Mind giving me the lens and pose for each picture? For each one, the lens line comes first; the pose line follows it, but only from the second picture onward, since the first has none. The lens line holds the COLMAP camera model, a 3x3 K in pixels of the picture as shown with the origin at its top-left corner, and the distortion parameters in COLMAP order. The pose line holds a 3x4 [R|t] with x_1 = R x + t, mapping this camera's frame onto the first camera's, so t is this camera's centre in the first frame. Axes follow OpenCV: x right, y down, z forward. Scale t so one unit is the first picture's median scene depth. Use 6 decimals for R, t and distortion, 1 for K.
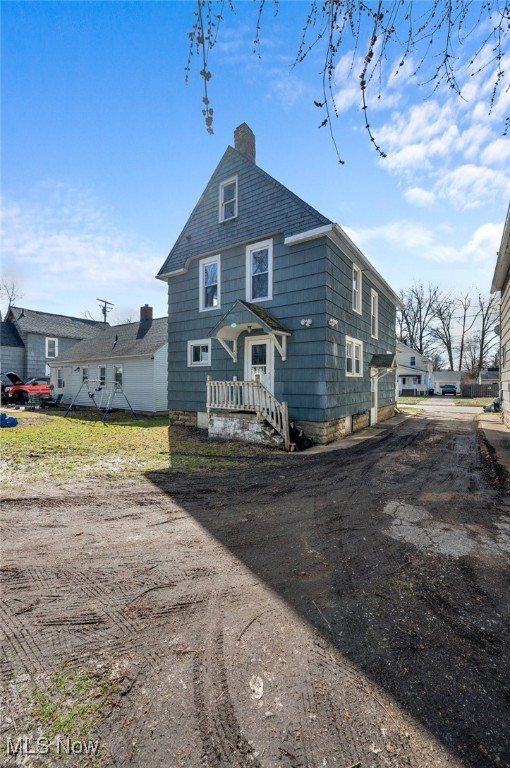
lens RADIAL K [[303.0, 0, 254.5], [0, 303.0, 386.5], [0, 0, 1]] dist [-0.002342, 0.000411]
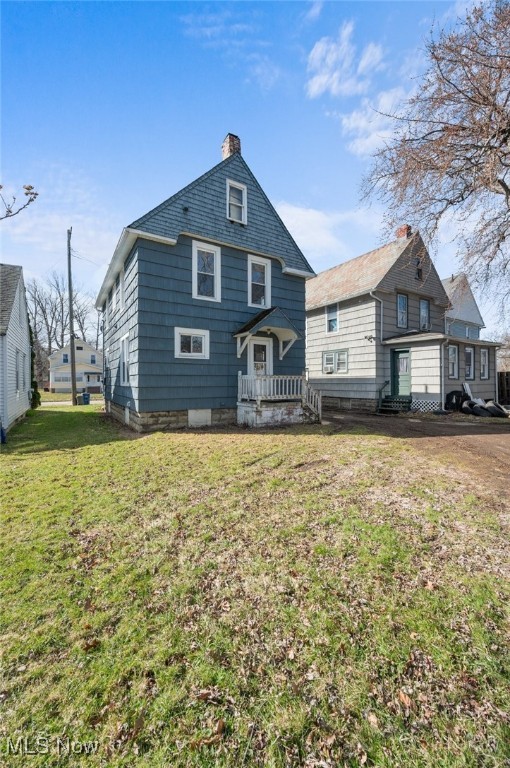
lens RADIAL K [[303.0, 0, 251.4], [0, 303.0, 383.1], [0, 0, 1]] dist [-0.002342, 0.000411]
pose [[0.418873, -0.008687, 0.908003, -1.030957], [0.014583, 0.999890, 0.002839, 0.006806], [-0.907928, 0.012052, 0.418954, 0.525691]]
